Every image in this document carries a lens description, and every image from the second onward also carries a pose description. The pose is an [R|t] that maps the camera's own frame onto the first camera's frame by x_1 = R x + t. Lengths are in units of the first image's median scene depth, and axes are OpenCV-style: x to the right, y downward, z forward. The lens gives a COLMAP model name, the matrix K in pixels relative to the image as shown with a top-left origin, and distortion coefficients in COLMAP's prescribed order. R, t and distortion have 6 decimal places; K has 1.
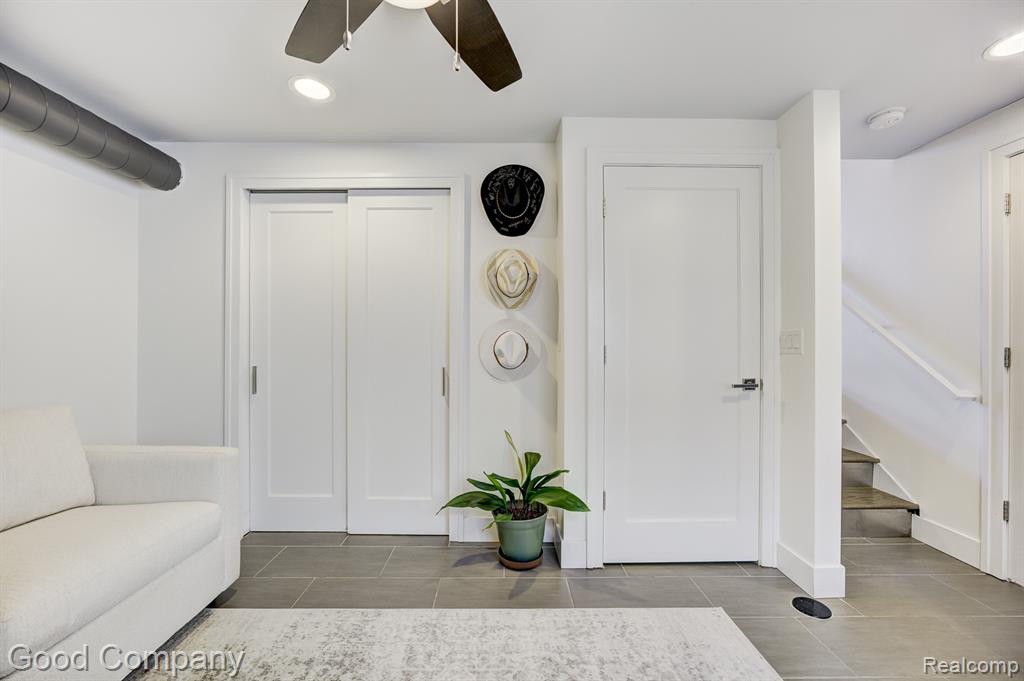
lens RADIAL K [[404.7, 0, 506.9], [0, 404.7, 340.3], [0, 0, 1]] dist [-0.040146, 0.002097]
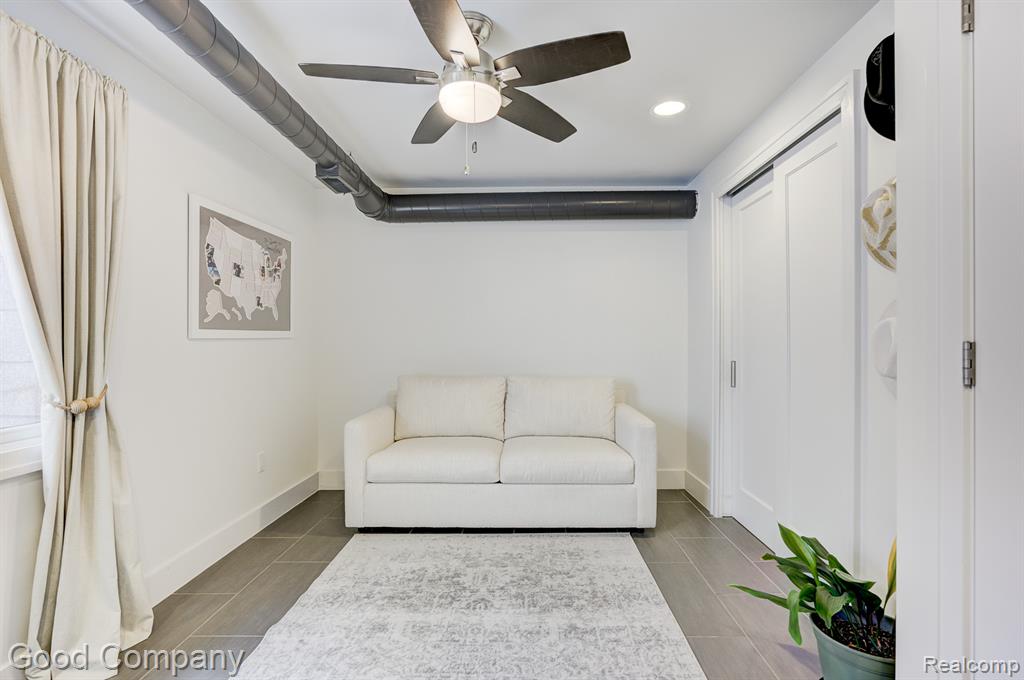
lens RADIAL K [[460.4, 0, 504.9], [0, 460.4, 334.8], [0, 0, 1]] dist [-0.040513, 0.004564]
pose [[-0.041887, -0.003933, -0.999115, 0.936668], [0.001770, 0.999990, -0.004011, 0.001318], [0.999121, -0.001936, -0.041879, 0.709762]]
